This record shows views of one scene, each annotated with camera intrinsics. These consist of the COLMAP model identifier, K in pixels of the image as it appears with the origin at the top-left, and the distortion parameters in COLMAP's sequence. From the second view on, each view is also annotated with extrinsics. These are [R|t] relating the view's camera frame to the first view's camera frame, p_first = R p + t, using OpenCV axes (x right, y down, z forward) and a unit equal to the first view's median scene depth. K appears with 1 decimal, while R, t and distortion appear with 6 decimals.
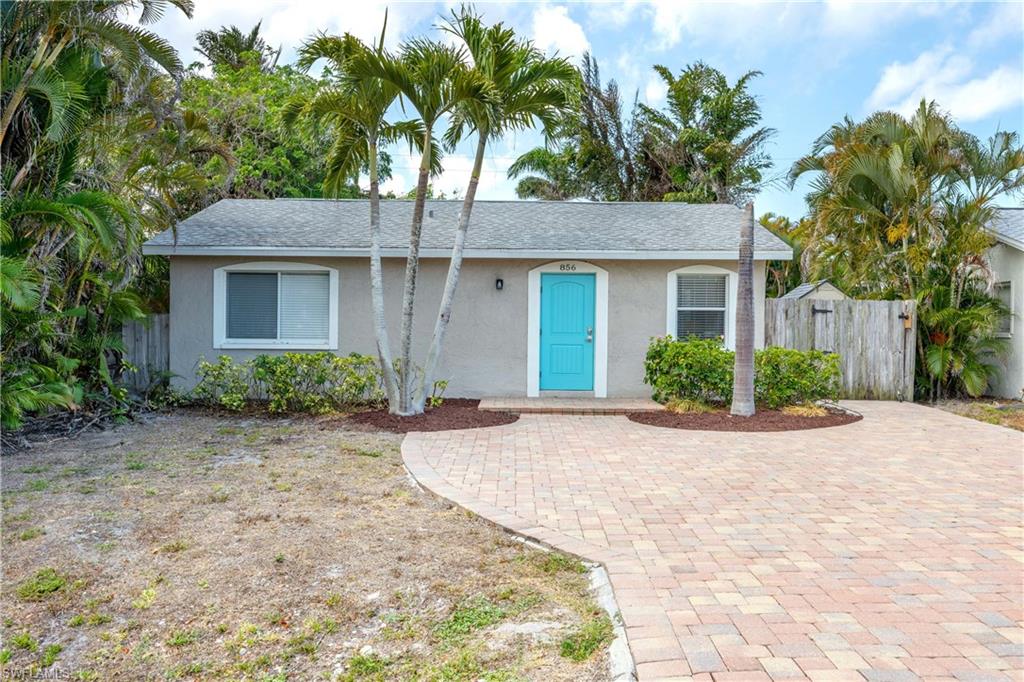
lens RADIAL K [[981.1, 0, 511.9], [0, 981.1, 345.7], [0, 0, 1]] dist [-0.005554, 0.000000]
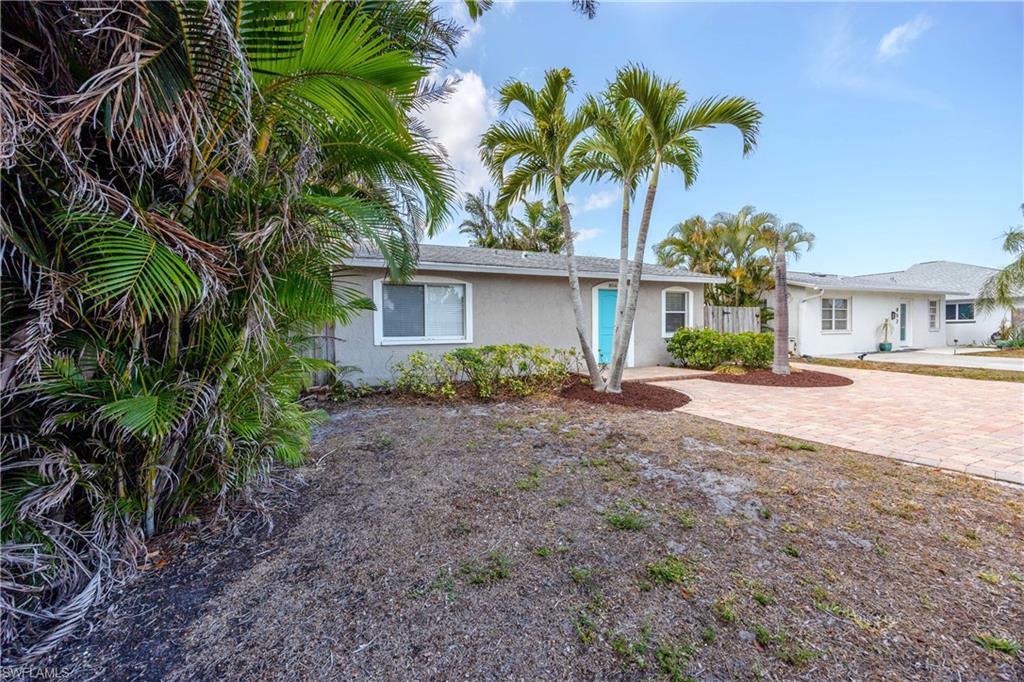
lens RADIAL K [[393.3, 0, 514.4], [0, 393.3, 338.1], [0, 0, 1]] dist [0.001118, 0.000547]
pose [[0.916182, -0.028424, 0.399754, -0.341734], [0.029905, 0.999550, 0.002533, -0.002125], [-0.399646, 0.009634, 0.916619, 0.485468]]
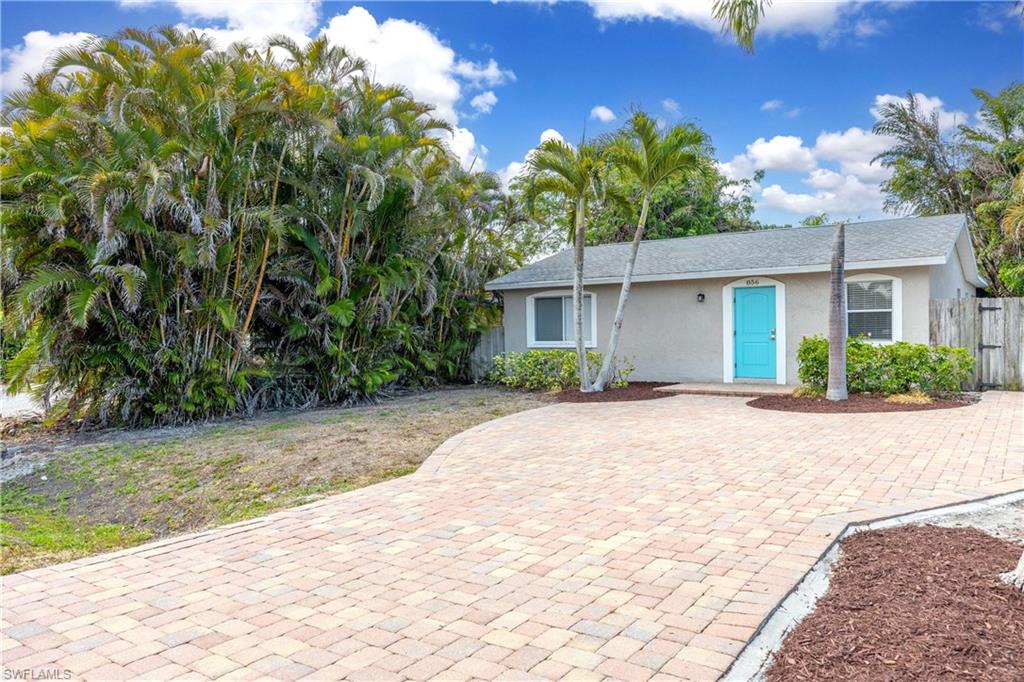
lens RADIAL K [[743.6, 0, 510.0], [0, 743.6, 336.8], [0, 0, 1]] dist [0.008729, 0.000964]
pose [[0.814312, -0.016584, -0.580190, 0.362927], [0.010209, 0.999846, -0.014251, 0.002156], [0.580337, 0.005682, 0.814357, 0.020695]]
